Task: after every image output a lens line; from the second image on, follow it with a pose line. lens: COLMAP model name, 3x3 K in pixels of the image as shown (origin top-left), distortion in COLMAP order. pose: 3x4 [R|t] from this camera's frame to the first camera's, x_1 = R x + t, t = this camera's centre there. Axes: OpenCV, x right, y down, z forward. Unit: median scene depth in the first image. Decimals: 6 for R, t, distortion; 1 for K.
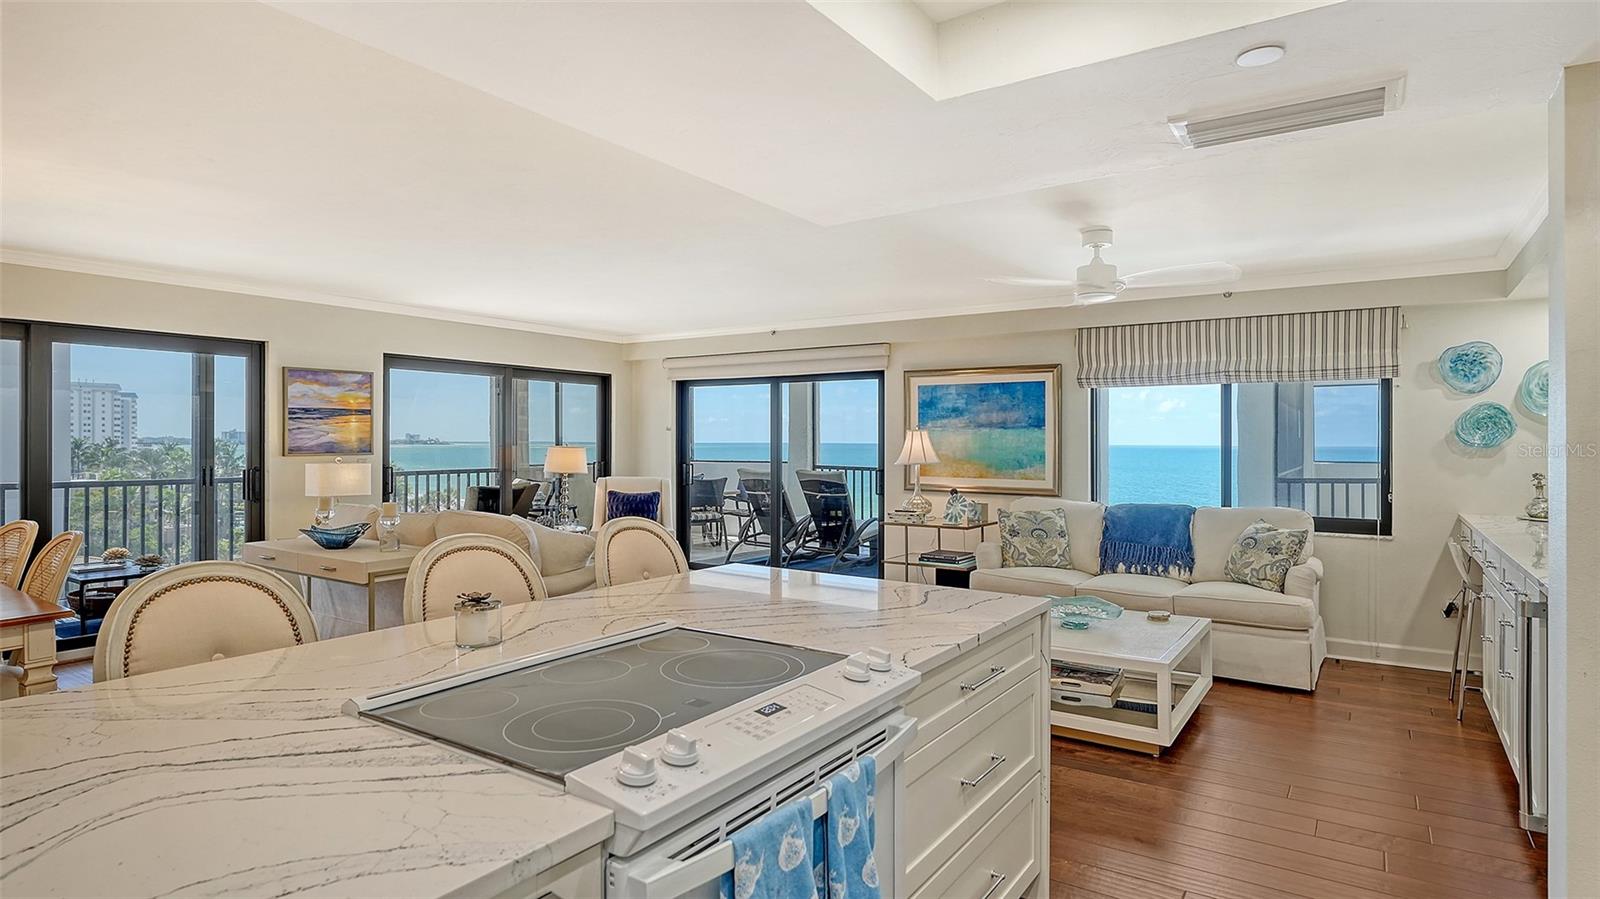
lens RADIAL K [[833.8, 0, 791.4], [0, 833.8, 423.8], [0, 0, 1]] dist [-0.010182, -0.000678]
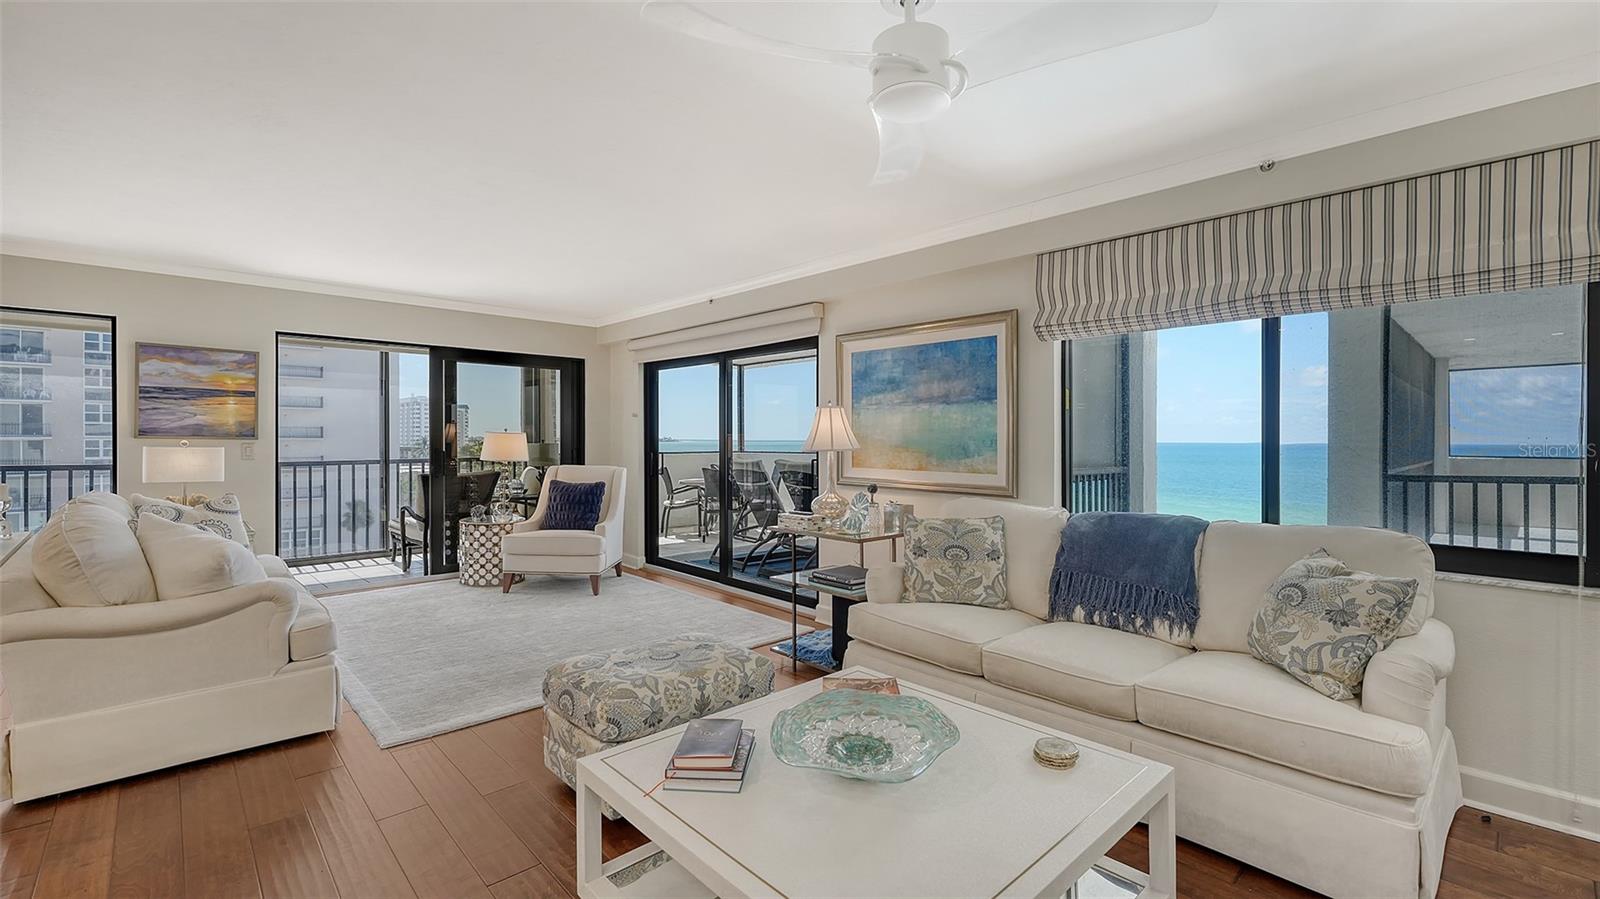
lens RADIAL K [[688.7, 0, 779.1], [0, 688.7, 429.6], [0, 0, 1]] dist [-0.010216, 0.000569]
pose [[0.976477, -0.002187, -0.215610, 0.247721], [0.003674, 0.999972, 0.006499, 0.024721], [0.215590, -0.007138, 0.976458, 0.381423]]
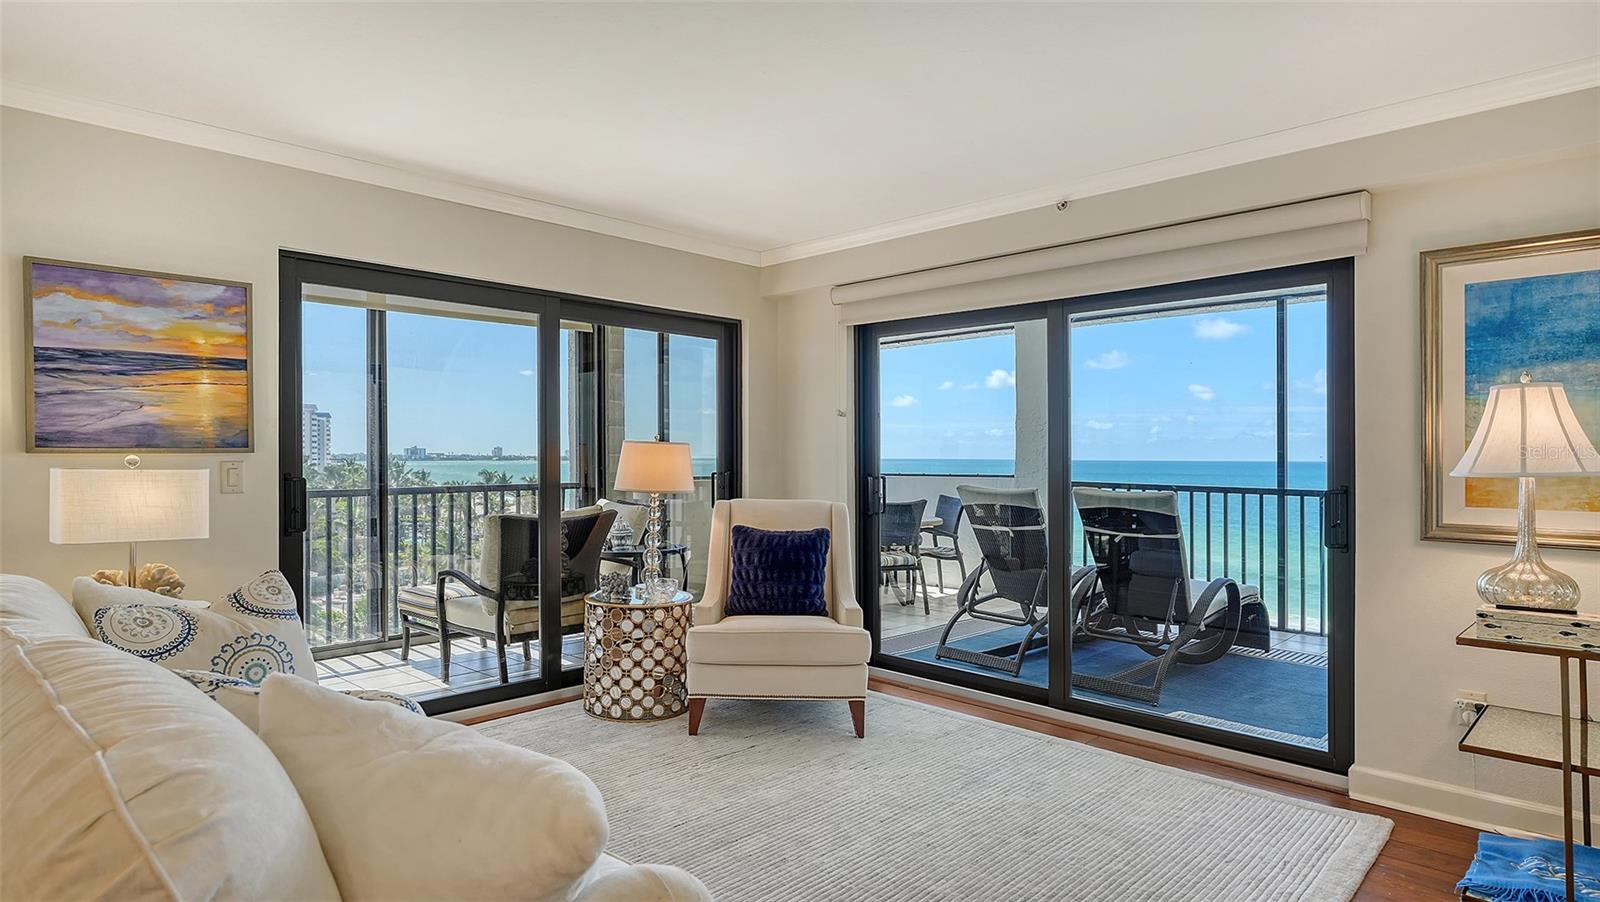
lens RADIAL K [[895.3, 0, 782.8], [0, 895.3, 446.1], [0, 0, 1]] dist [0.001526, -0.002222]
pose [[0.982817, -0.001889, -0.184574, -0.104223], [0.003619, 0.999953, 0.009038, 0.030540], [0.184548, -0.009551, 0.982777, 0.558758]]
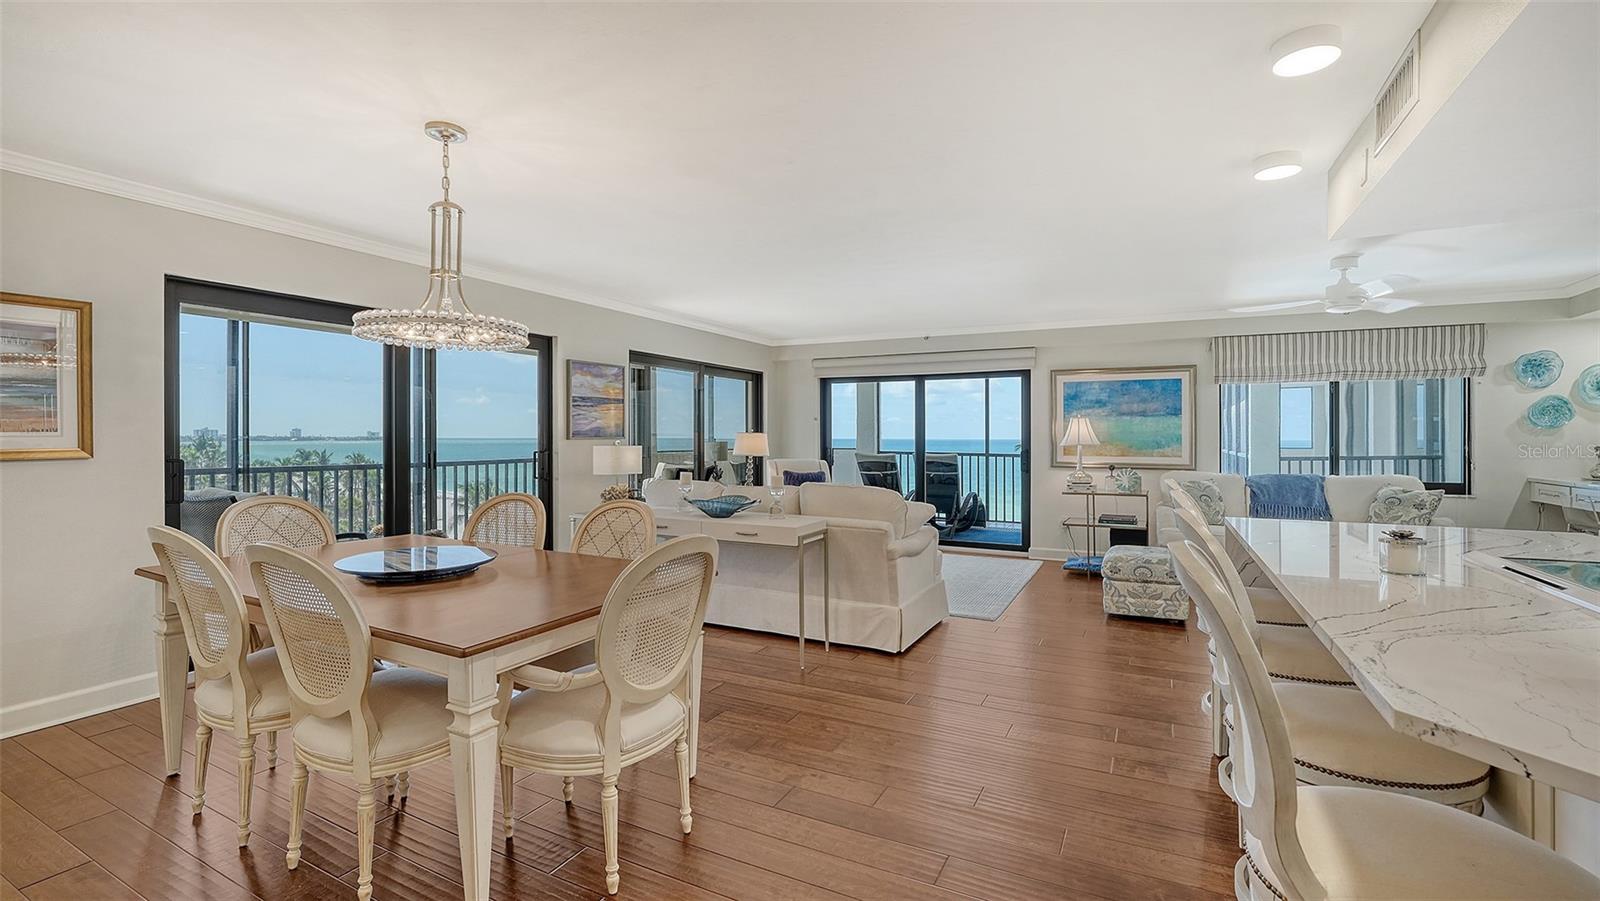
lens RADIAL K [[688.7, 0, 818.2], [0, 688.7, 428.0], [0, 0, 1]] dist [-0.010216, 0.000569]
pose [[0.990878, -0.000914, 0.134758, -0.380607], [-0.000180, 0.999967, 0.008108, 0.014904], [-0.134761, -0.008058, 0.990845, 0.040477]]
